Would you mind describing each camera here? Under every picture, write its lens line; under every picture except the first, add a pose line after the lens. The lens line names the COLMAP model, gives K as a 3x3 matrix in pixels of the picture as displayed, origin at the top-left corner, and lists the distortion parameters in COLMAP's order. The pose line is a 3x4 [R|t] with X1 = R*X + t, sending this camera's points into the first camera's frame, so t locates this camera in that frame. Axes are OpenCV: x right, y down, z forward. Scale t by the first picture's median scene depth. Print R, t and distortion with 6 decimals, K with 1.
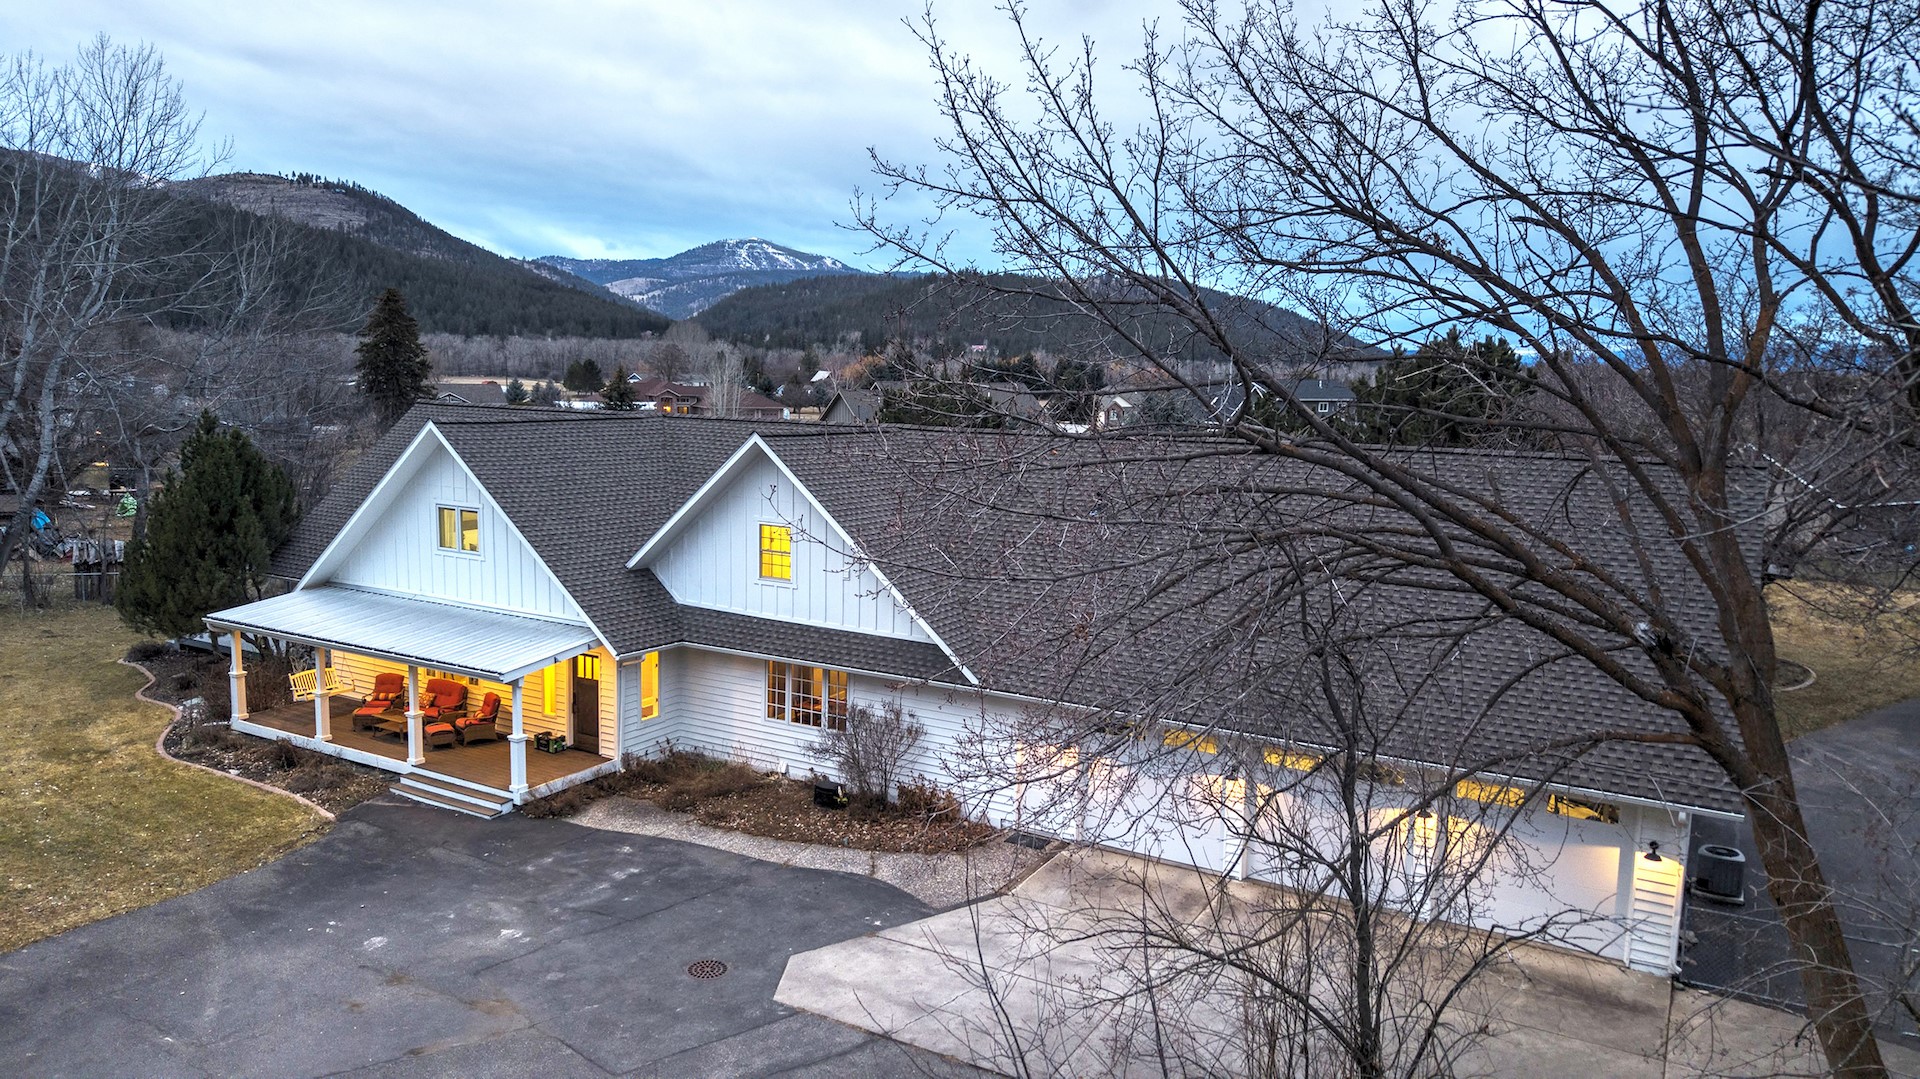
lens RADIAL K [[1287.3, 0, 960.0], [0, 1287.3, 539.5], [0, 0, 1]] dist [0.016113, -0.014834]
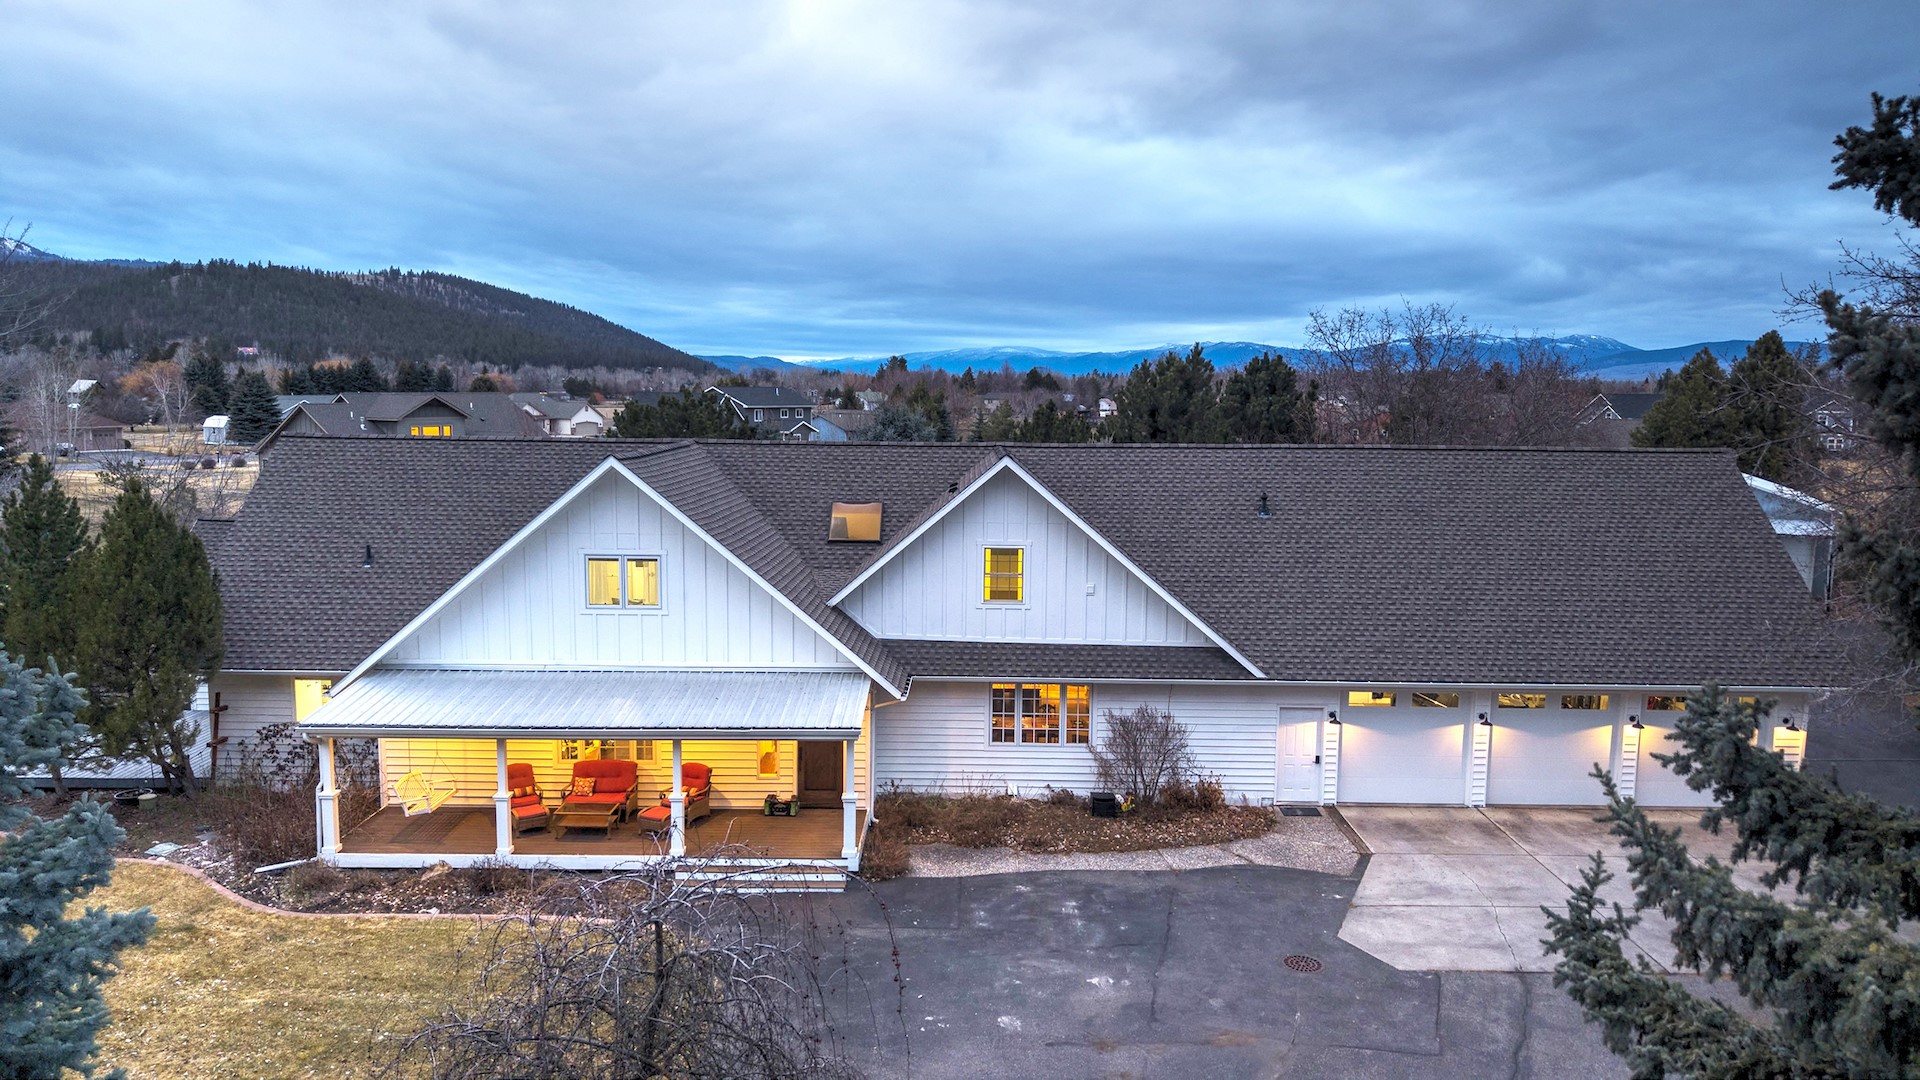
lens RADIAL K [[1287.3, 0, 960.0], [0, 1287.3, 540.0], [0, 0, 1]] dist [0.016113, -0.014834]
pose [[0.863872, -0.071313, 0.498638, -0.699861], [0.072559, 0.997221, 0.016912, -0.038081], [-0.498458, 0.021571, 0.866646, 0.160853]]
